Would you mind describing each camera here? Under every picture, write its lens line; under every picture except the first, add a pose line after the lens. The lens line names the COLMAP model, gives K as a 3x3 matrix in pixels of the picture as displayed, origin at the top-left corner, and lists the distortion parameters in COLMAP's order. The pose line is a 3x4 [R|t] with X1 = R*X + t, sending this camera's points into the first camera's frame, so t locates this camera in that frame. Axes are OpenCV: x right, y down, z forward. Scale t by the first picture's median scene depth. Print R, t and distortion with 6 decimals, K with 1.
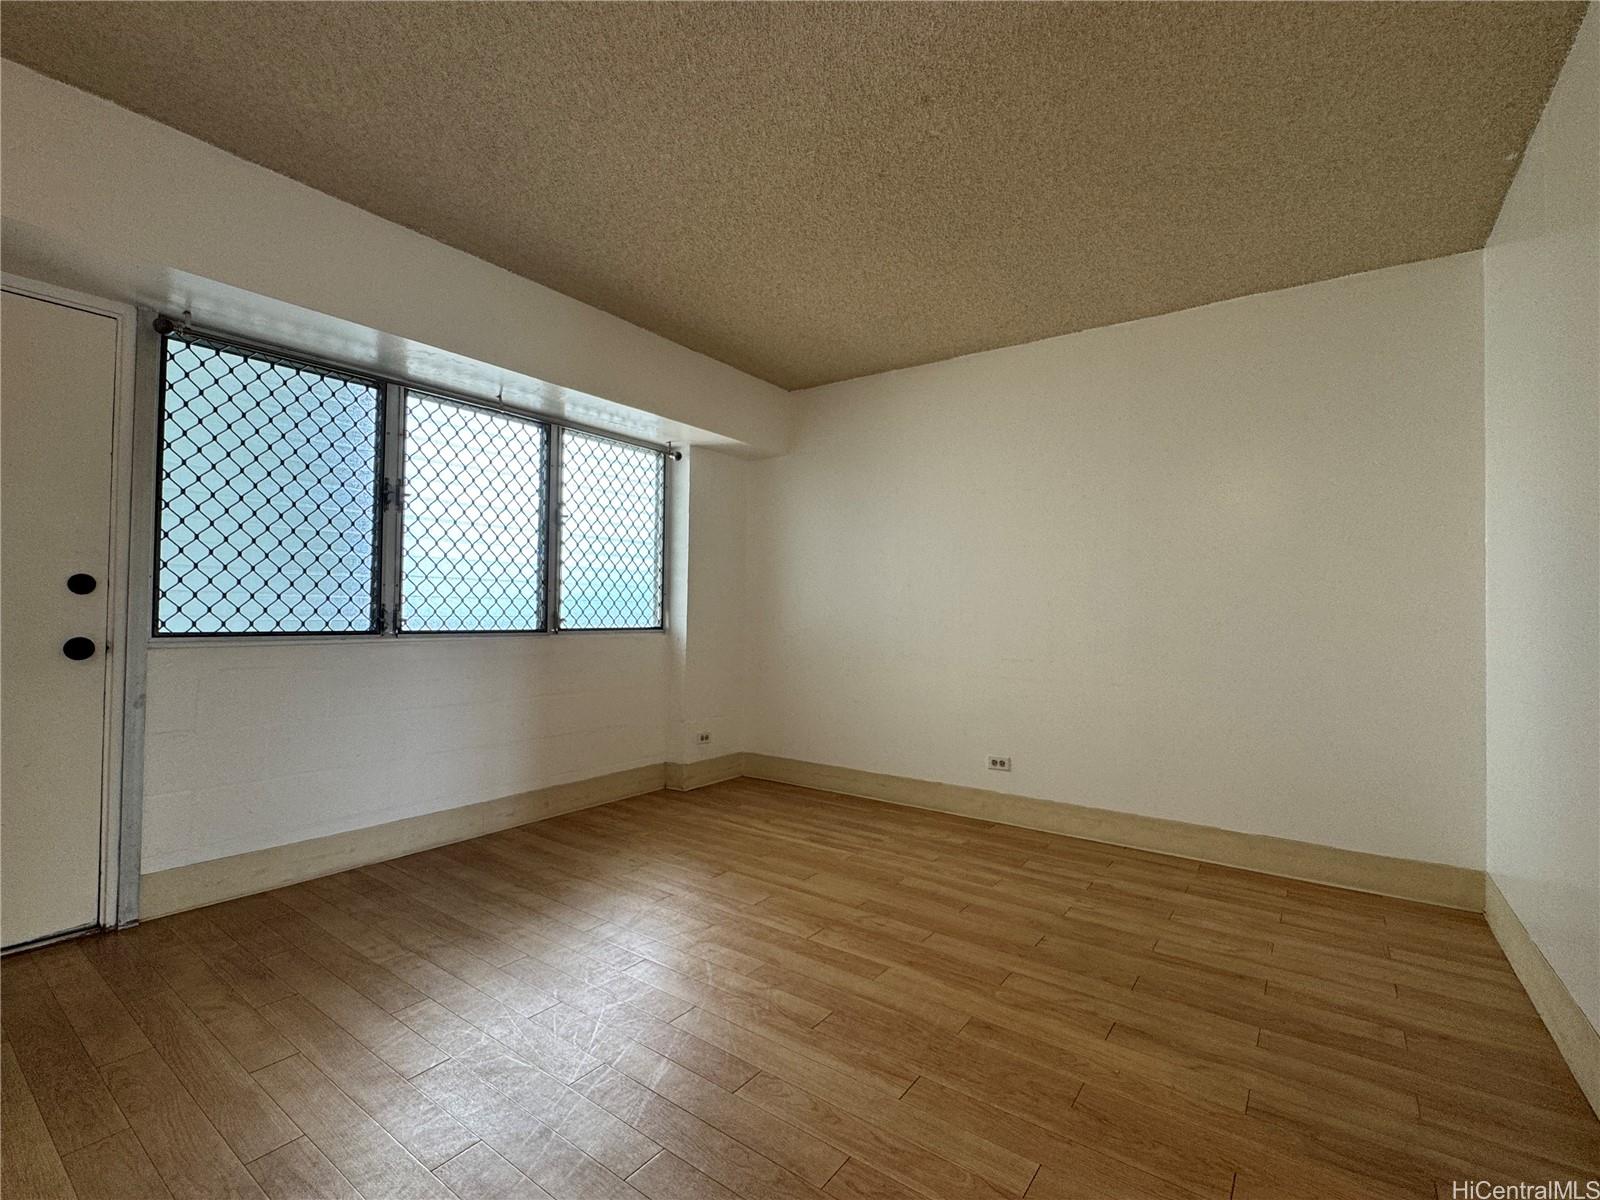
lens RADIAL K [[724.2, 0, 798.1], [0, 724.2, 597.0], [0, 0, 1]] dist [-0.003862, 0.000154]
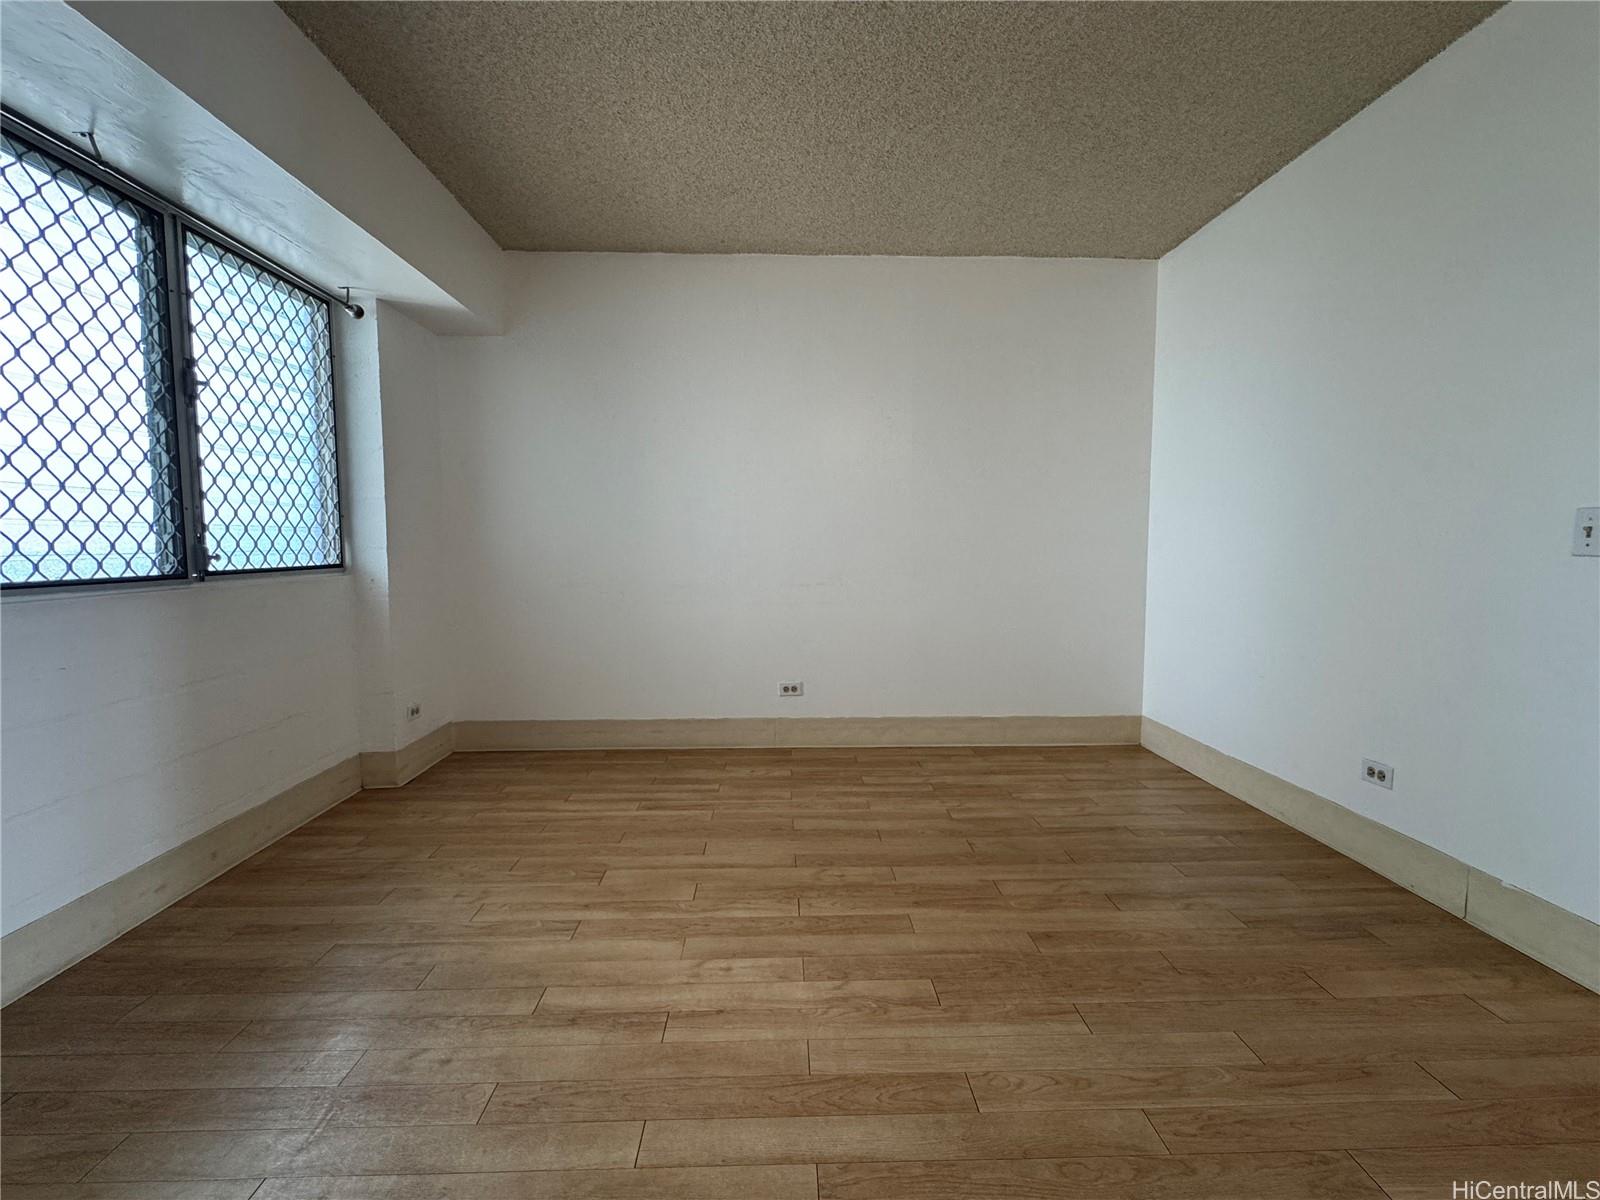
lens RADIAL K [[724.2, 0, 798.1], [0, 724.2, 597.0], [0, 0, 1]] dist [-0.003862, 0.000154]
pose [[0.789467, -0.061154, 0.610738, -0.350939], [-0.001782, 0.994792, 0.101914, 0.002370], [-0.613790, -0.081546, 0.785247, 0.248222]]
